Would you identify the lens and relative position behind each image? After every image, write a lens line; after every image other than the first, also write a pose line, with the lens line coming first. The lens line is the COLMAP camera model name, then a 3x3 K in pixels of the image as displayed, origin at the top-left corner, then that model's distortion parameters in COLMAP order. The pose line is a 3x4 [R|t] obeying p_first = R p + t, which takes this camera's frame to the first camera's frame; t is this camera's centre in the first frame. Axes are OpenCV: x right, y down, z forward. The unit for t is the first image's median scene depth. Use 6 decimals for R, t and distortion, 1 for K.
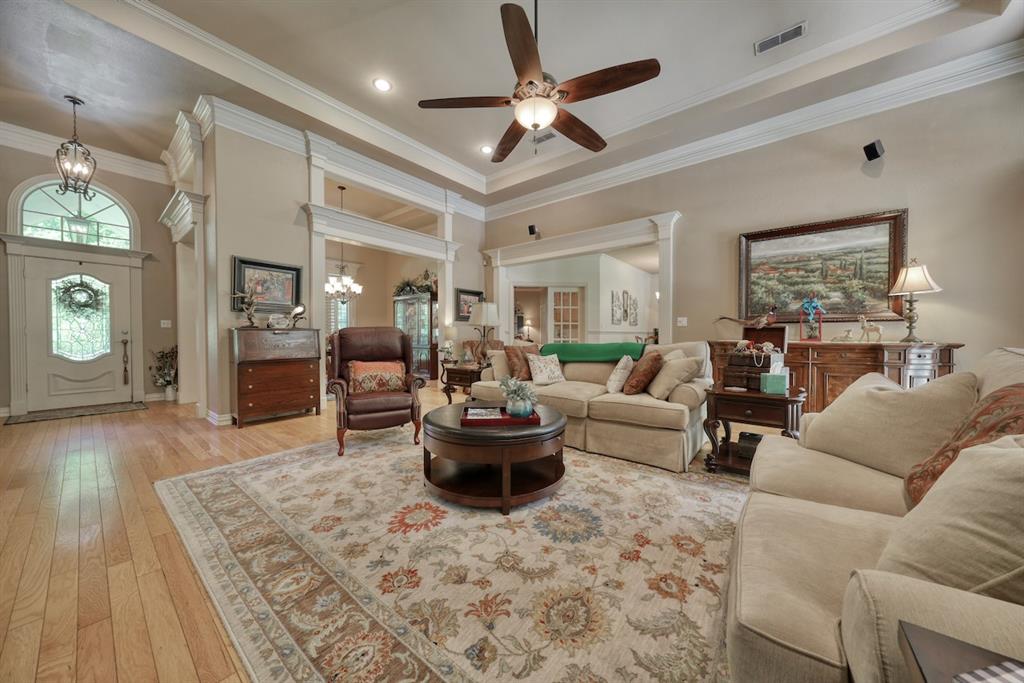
lens RADIAL K [[344.9, 0, 524.6], [0, 344.9, 336.9], [0, 0, 1]] dist [-0.005240, 0.000959]
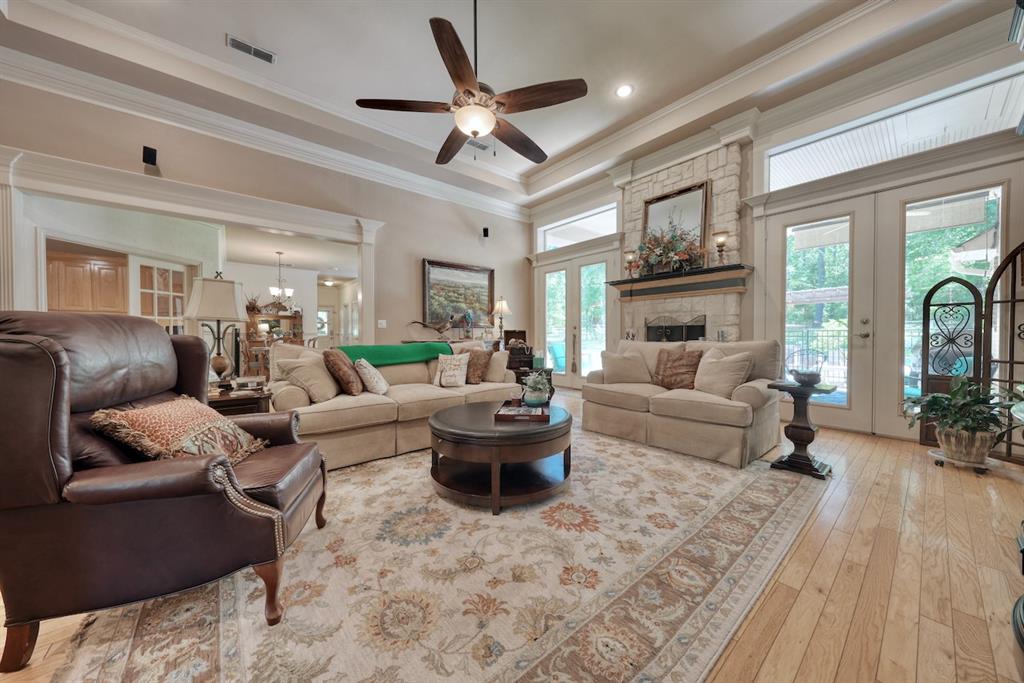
lens RADIAL K [[344.9, 0, 498.3], [0, 344.9, 337.1], [0, 0, 1]] dist [-0.005240, 0.000959]
pose [[0.237185, -0.005509, 0.971449, -1.432650], [0.006086, 0.999973, 0.004185, -0.009145], [-0.971445, 0.004919, 0.237212, 1.029392]]
